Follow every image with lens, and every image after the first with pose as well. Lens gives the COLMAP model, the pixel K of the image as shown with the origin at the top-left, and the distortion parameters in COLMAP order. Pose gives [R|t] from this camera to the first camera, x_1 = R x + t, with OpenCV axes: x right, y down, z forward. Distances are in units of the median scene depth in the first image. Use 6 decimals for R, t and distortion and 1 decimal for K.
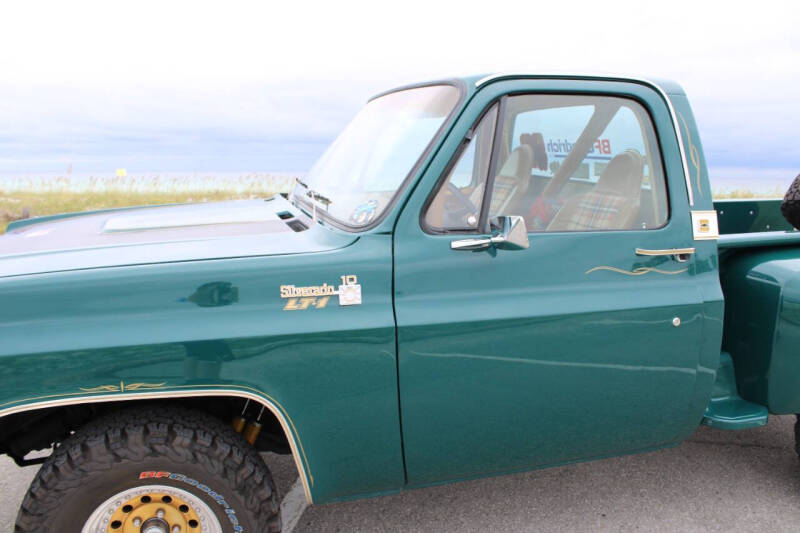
lens RADIAL K [[659.8, 0, 401.3], [0, 659.8, 267.3], [0, 0, 1]] dist [-0.160883, 0.141468]
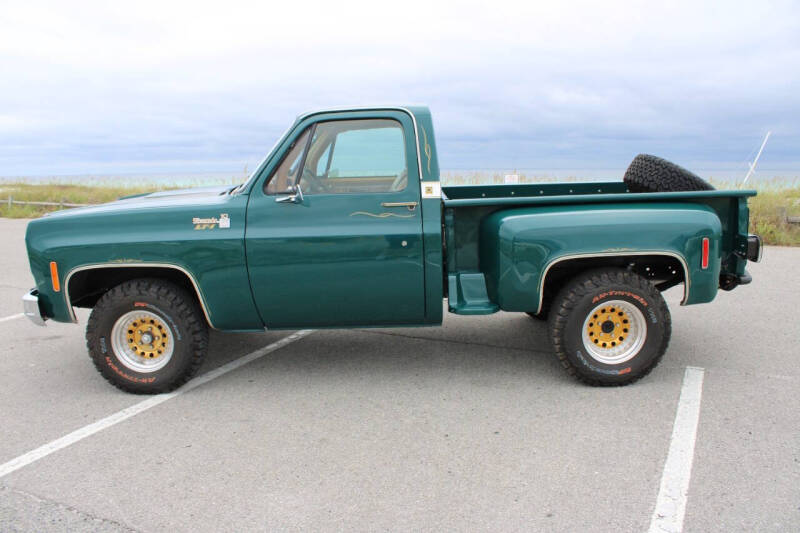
lens RADIAL K [[659.8, 0, 398.1], [0, 659.8, 264.7], [0, 0, 1]] dist [-0.160883, 0.141468]
pose [[0.961027, 0.020682, -0.275679, 0.997634], [-0.021093, 0.999776, 0.001472, 0.153708], [0.275648, 0.004400, 0.961249, -0.829720]]
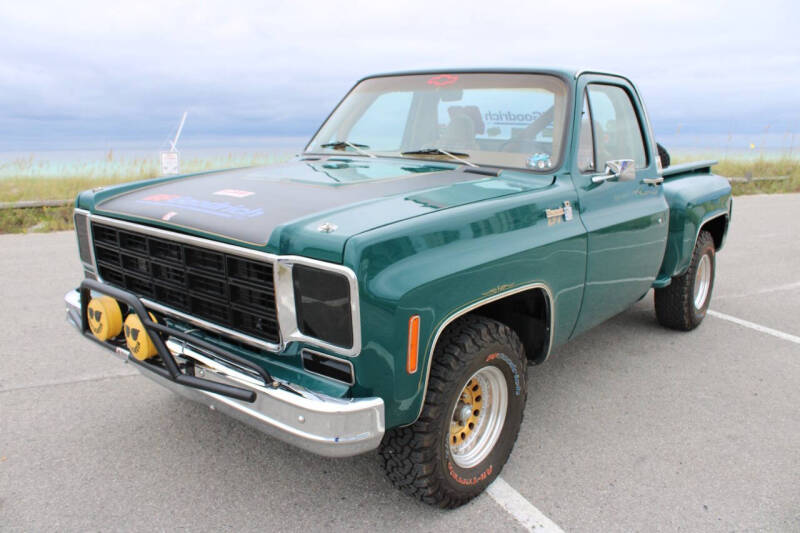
lens RADIAL K [[659.8, 0, 398.9], [0, 659.8, 264.4], [0, 0, 1]] dist [-0.160883, 0.141468]
pose [[0.826491, -0.117250, 0.550605, -1.194113], [0.096635, 0.993101, 0.066423, 0.019080], [-0.554594, -0.001690, 0.832119, -0.038396]]
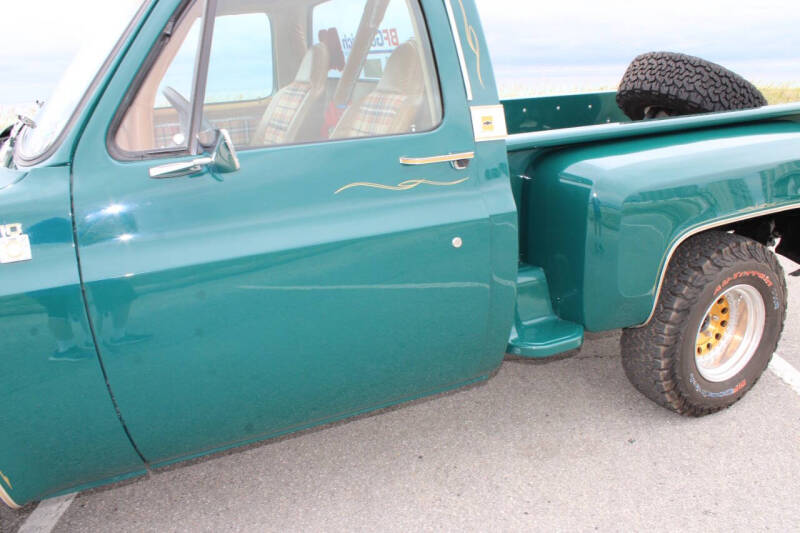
lens RADIAL K [[659.8, 0, 395.1], [0, 659.8, 262.7], [0, 0, 1]] dist [-0.160883, 0.141468]
pose [[0.985744, -0.092493, 0.140546, 0.246960], [0.074369, 0.988833, 0.129144, -0.005325], [-0.150921, -0.116851, 0.981615, 0.190043]]
